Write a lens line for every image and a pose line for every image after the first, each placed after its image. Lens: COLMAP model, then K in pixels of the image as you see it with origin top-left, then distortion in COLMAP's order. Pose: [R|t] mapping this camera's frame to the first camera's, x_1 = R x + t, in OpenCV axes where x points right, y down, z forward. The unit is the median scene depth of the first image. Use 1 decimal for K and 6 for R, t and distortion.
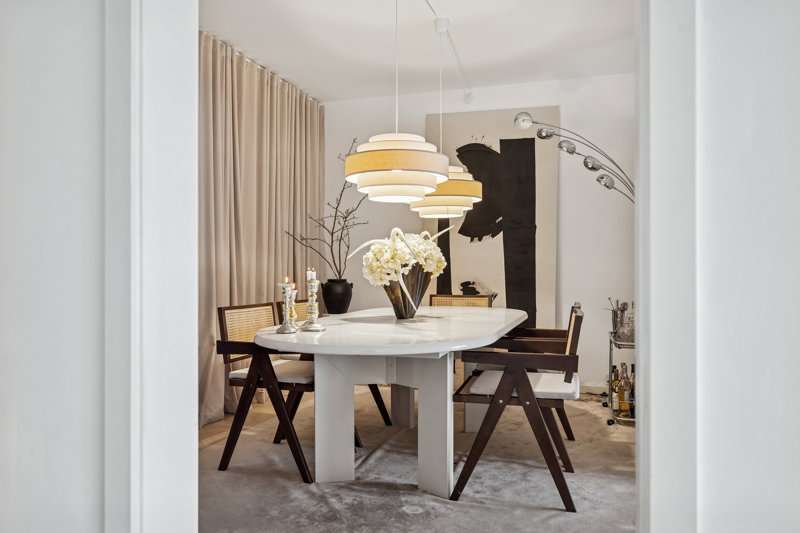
lens RADIAL K [[568.0, 0, 399.1], [0, 568.0, 266.0], [0, 0, 1]] dist [-0.041430, -0.000553]
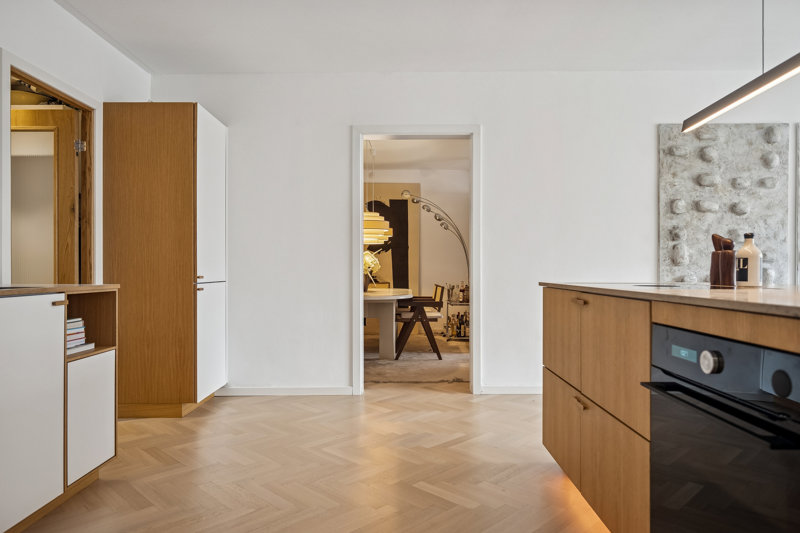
lens RADIAL K [[507.1, 0, 400.4], [0, 507.1, 268.6], [0, 0, 1]] dist [0.000949, 0.000056]
pose [[0.951576, 0.002728, 0.307402, -0.344969], [-0.001924, 0.999994, -0.002919, 0.009069], [-0.307408, 0.002186, 0.951575, -0.685470]]
